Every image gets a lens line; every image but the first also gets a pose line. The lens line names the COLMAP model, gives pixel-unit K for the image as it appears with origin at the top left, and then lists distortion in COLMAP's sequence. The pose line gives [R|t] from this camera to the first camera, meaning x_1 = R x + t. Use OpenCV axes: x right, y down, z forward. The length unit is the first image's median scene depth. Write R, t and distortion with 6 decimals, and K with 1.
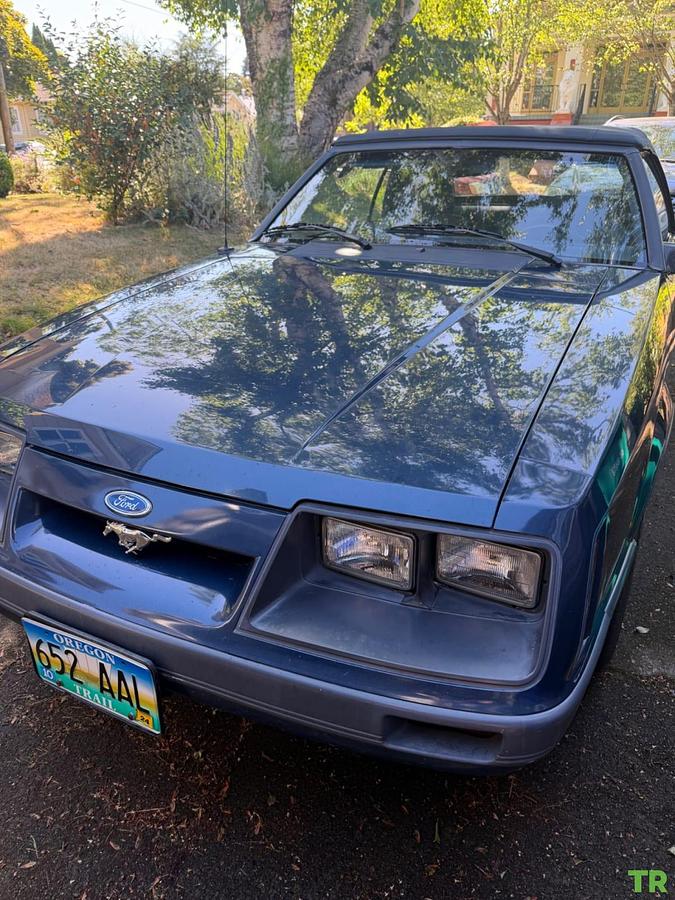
lens RADIAL K [[638.2, 0, 337.5], [0, 638.2, 450.0], [0, 0, 1]] dist [0.009832, -0.006983]
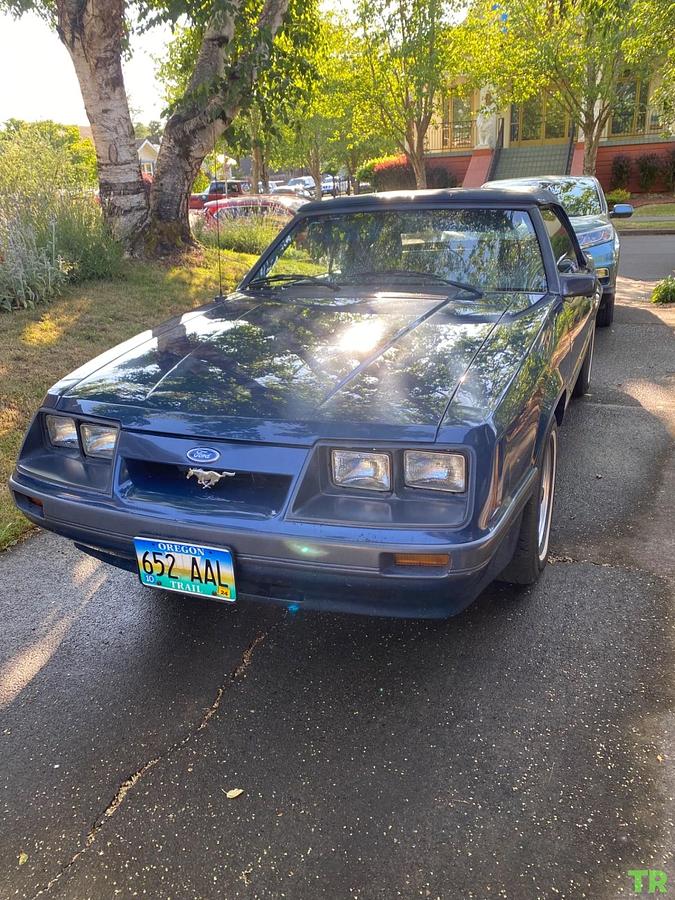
lens RADIAL K [[638.2, 0, 337.5], [0, 638.2, 450.0], [0, 0, 1]] dist [0.009832, -0.006983]
pose [[0.994375, -0.065896, 0.082918, -0.135786], [0.073972, 0.992391, -0.098428, 0.252441], [-0.075801, 0.104008, 0.991684, -0.566465]]
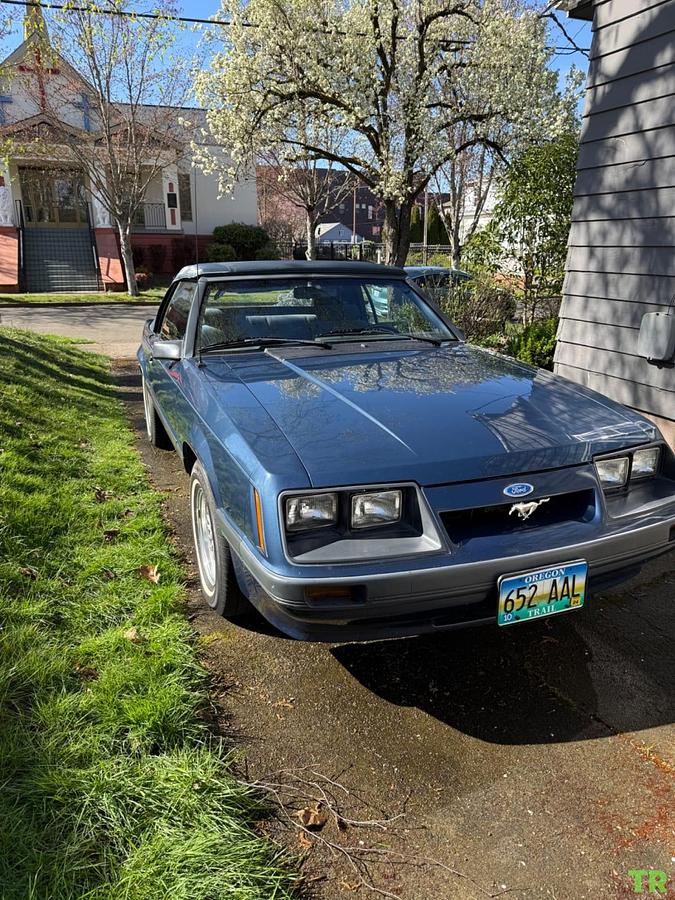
lens RADIAL K [[620.7, 0, 325.6], [0, 620.7, 460.7], [0, 0, 1]] dist [0.007217, -0.000436]
pose [[0.689000, -0.220622, 0.690366, -1.841180], [0.321322, 0.946797, -0.018115, -0.128143], [-0.649639, 0.234311, 0.723234, 0.129986]]
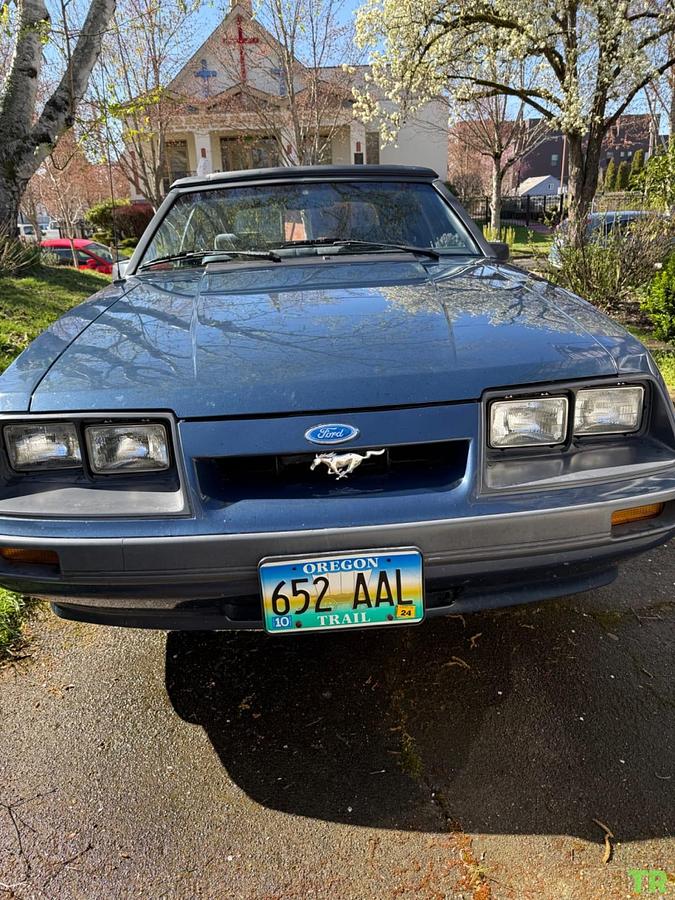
lens RADIAL K [[638.2, 0, 337.5], [0, 638.2, 450.0], [0, 0, 1]] dist [0.009832, -0.006983]
pose [[0.866739, -0.193673, 0.459625, -0.856612], [0.255462, 0.963859, -0.075594, 0.202067], [-0.428373, 0.182937, 0.884890, 0.016344]]
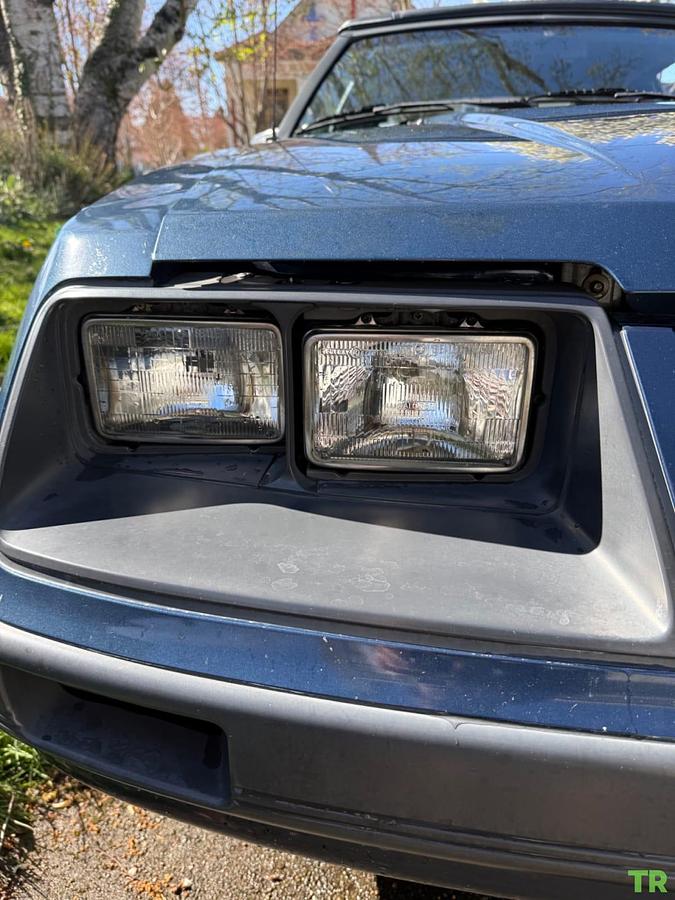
lens RADIAL K [[638.2, 0, 337.5], [0, 638.2, 450.0], [0, 0, 1]] dist [0.009832, -0.006983]
pose [[0.923719, -0.139197, 0.356887, -0.847315], [0.169422, 0.984024, -0.054711, 0.048137], [-0.343569, 0.111002, 0.932544, 0.900597]]
